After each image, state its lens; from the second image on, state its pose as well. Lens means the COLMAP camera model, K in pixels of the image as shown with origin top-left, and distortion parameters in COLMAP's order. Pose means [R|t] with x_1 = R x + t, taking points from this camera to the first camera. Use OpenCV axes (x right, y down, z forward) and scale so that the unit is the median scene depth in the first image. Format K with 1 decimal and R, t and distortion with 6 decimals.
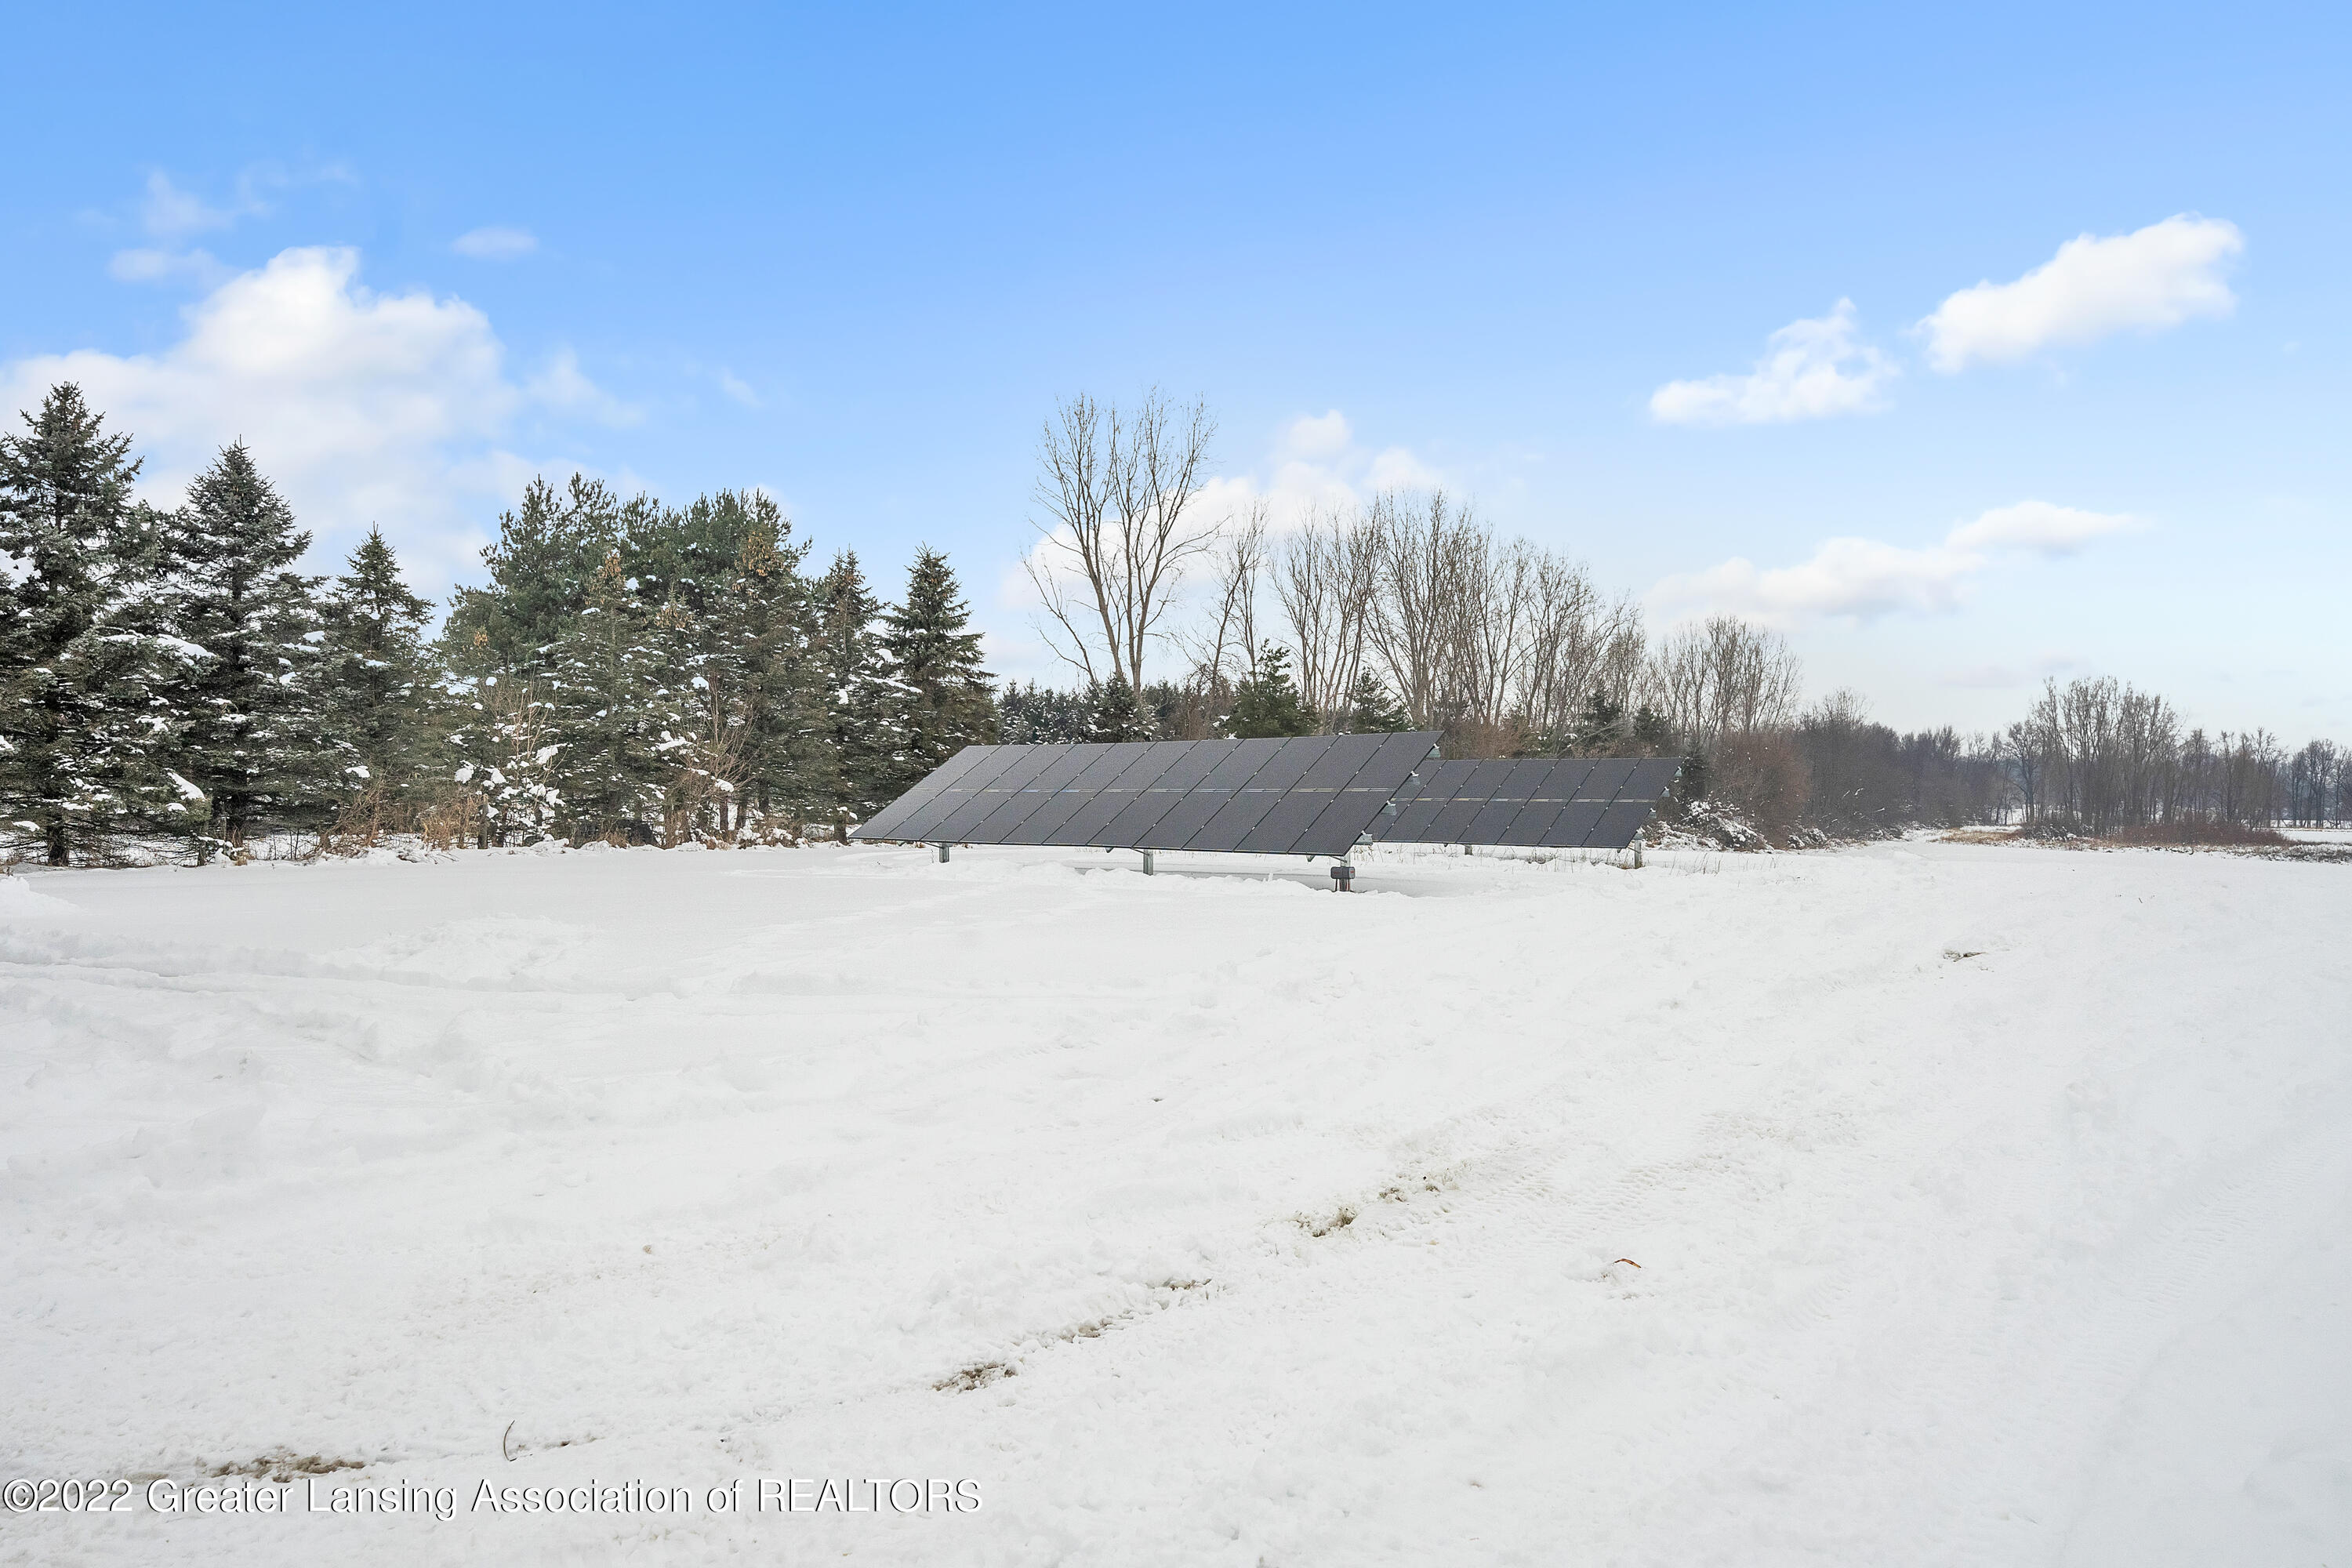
lens RADIAL K [[1621.5, 0, 1179.7], [0, 1621.5, 781.7], [0, 0, 1]] dist [0.005579, 0.001739]
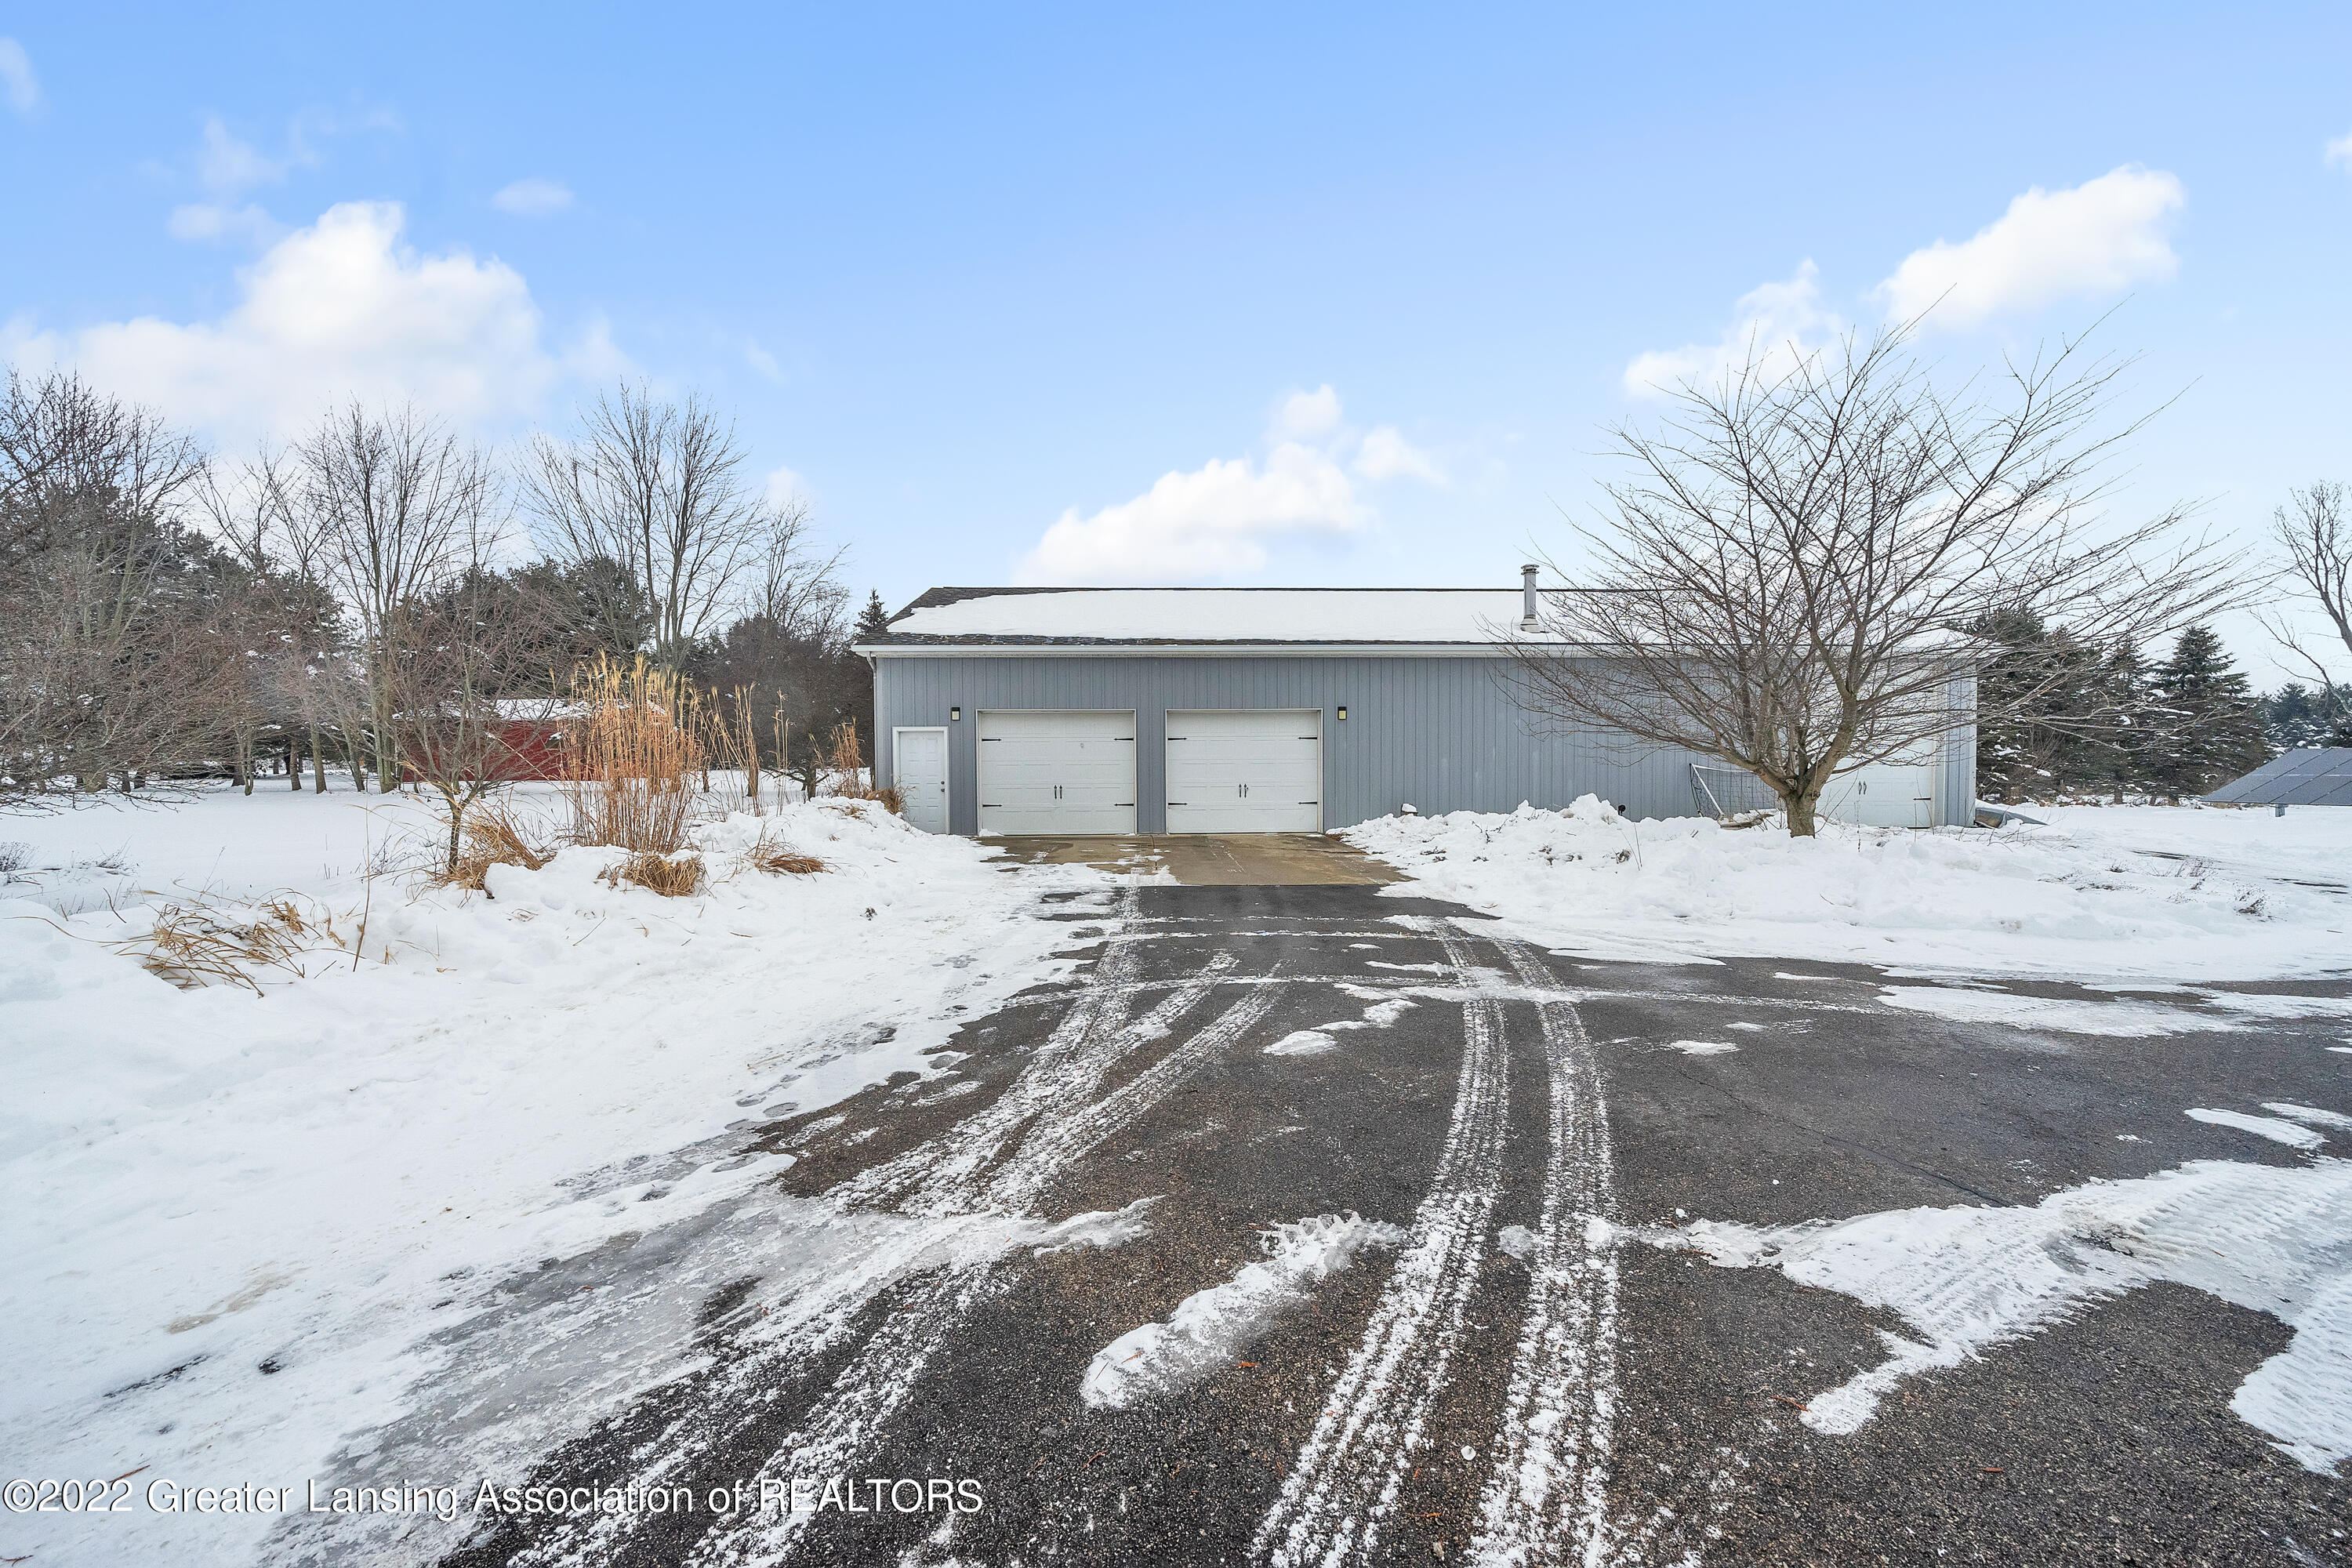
lens RADIAL K [[808.5, 0, 1174.5], [0, 808.5, 771.2], [0, 0, 1]] dist [-0.000866, -0.000065]
pose [[0.551693, -0.006703, -0.834021, -0.046743], [0.006801, 0.999971, -0.003537, -0.002234], [0.834020, -0.003721, 0.551722, -0.276802]]
